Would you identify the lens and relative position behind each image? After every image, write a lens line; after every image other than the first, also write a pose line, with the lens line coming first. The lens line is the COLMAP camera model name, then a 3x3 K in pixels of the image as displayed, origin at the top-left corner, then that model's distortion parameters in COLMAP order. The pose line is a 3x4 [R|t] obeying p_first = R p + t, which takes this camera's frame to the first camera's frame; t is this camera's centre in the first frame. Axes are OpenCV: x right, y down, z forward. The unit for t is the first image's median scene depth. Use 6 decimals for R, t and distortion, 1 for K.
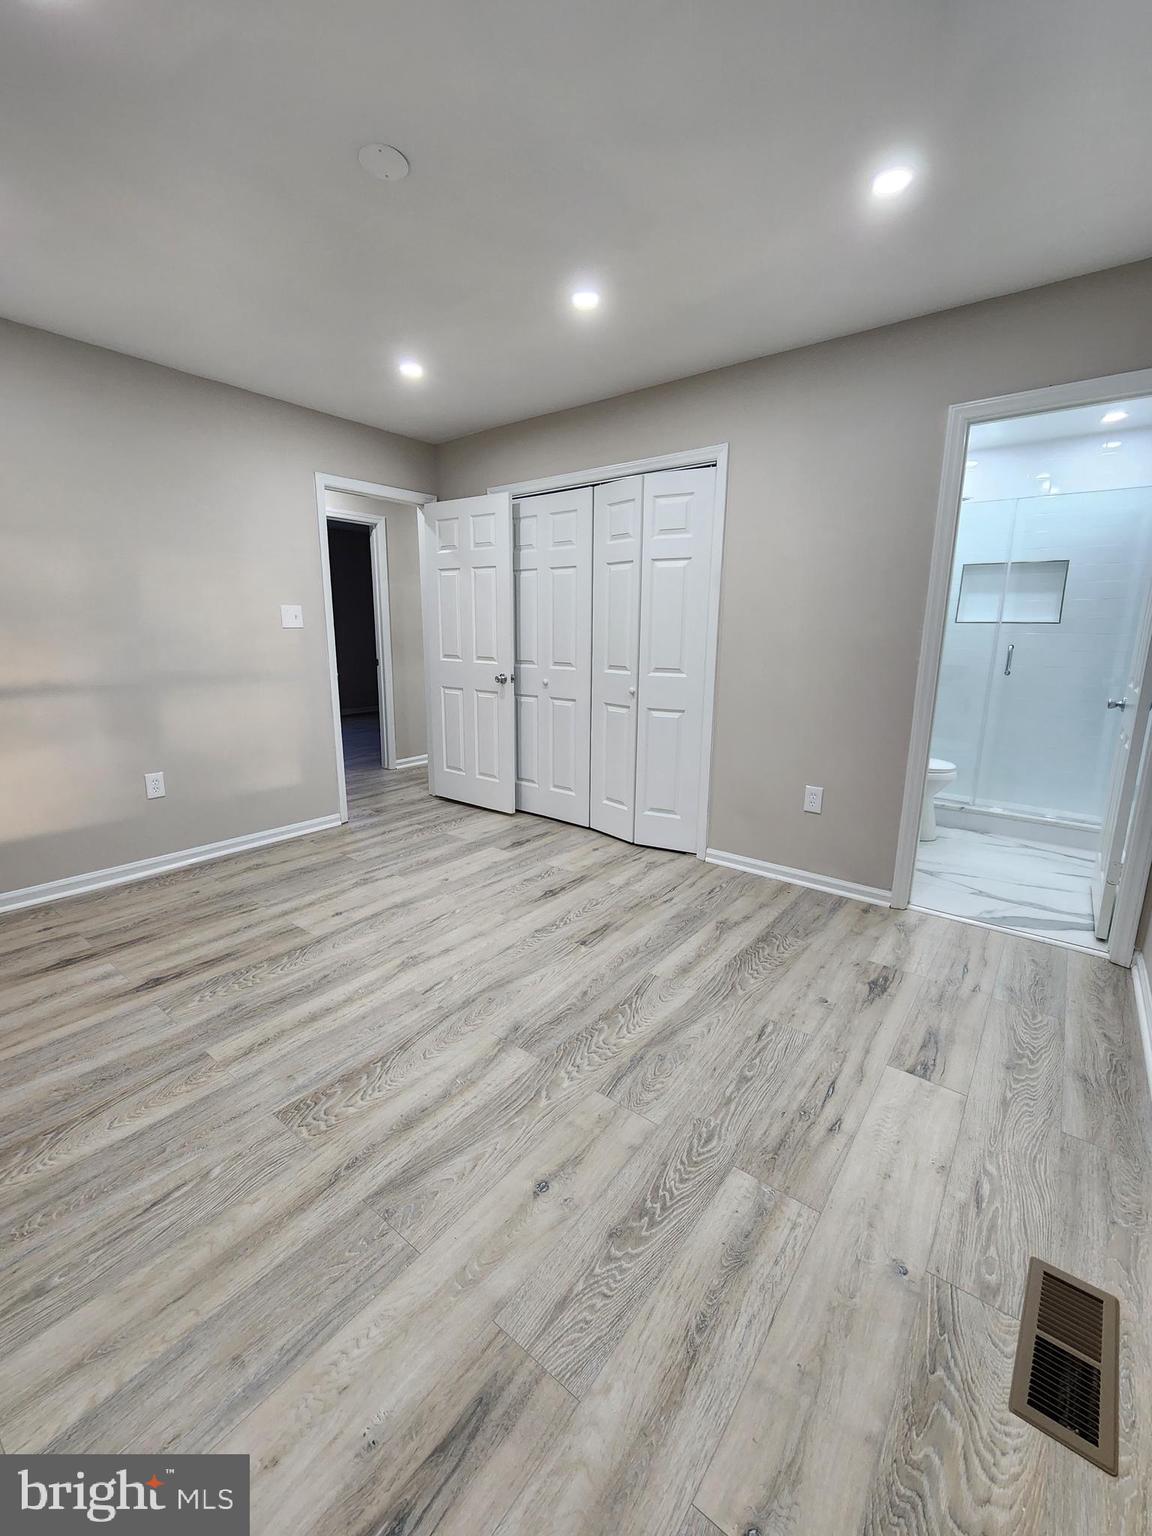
lens RADIAL K [[629.5, 0, 574.8], [0, 629.5, 757.7], [0, 0, 1]] dist [0.002861, -0.003738]
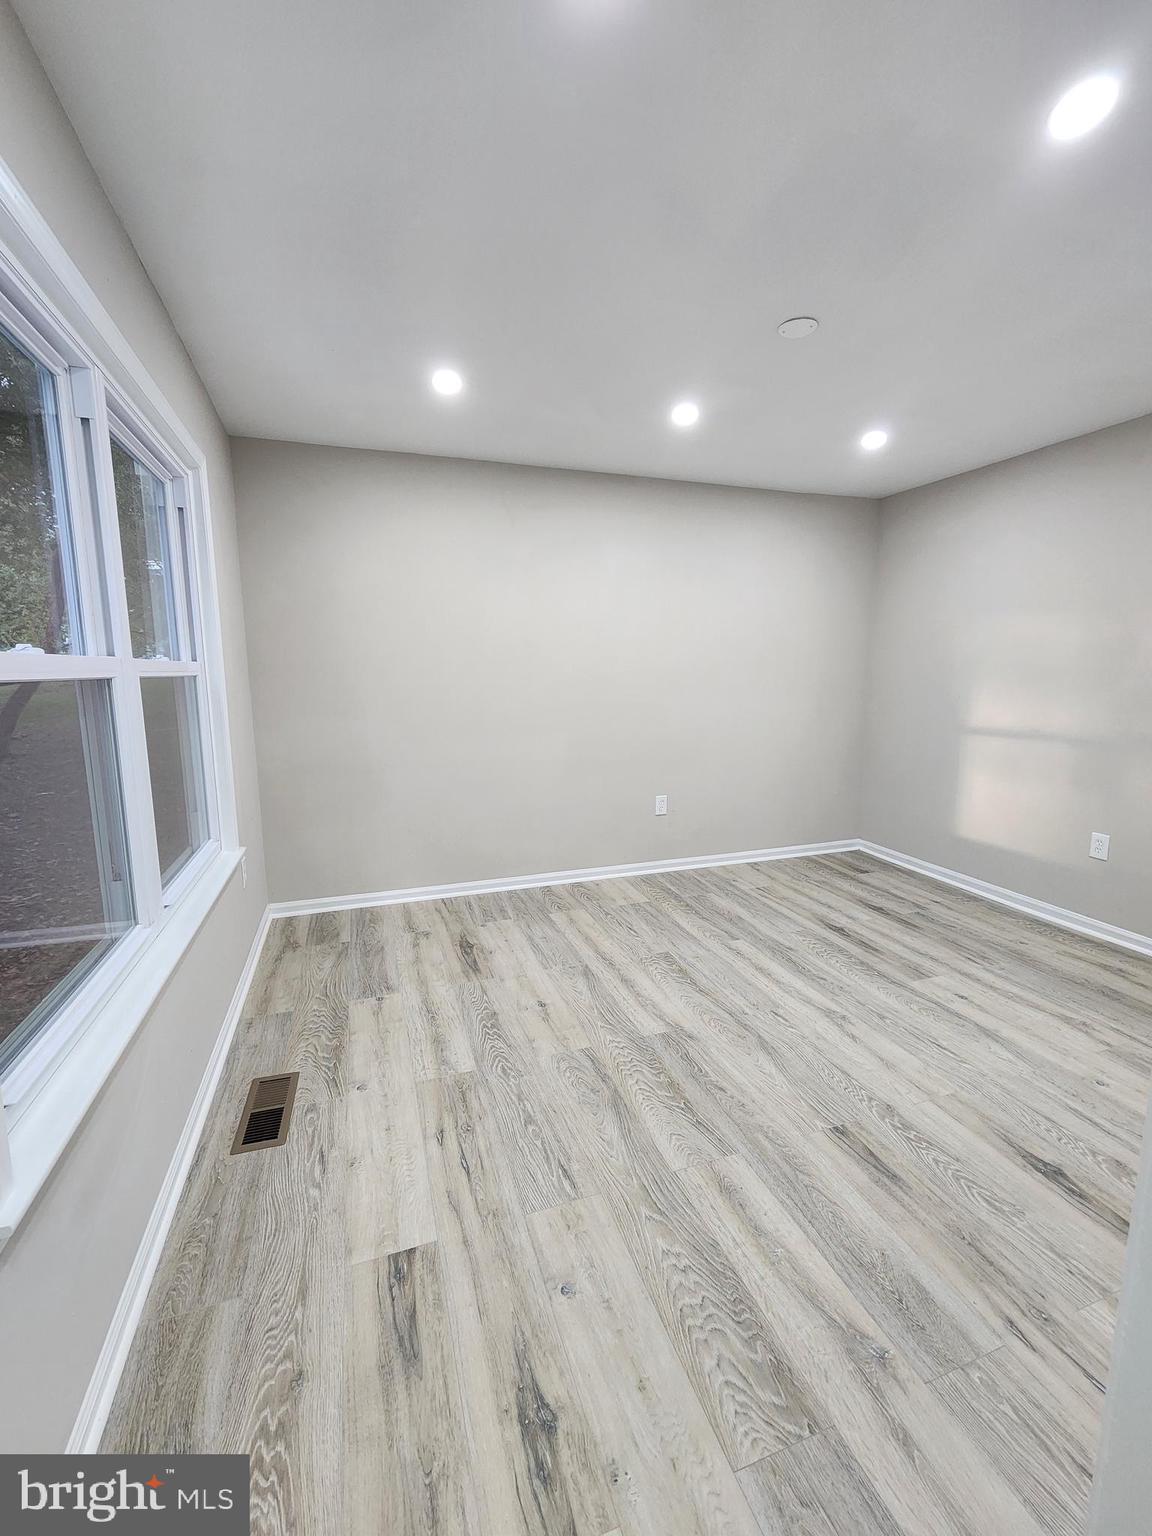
lens RADIAL K [[629.5, 0, 574.8], [0, 629.5, 757.7], [0, 0, 1]] dist [0.002861, -0.003738]
pose [[-0.542689, 0.108438, -0.832904, 0.943234], [-0.169854, 0.956975, 0.235261, -0.294392], [0.822580, 0.269145, -0.500922, 1.302159]]
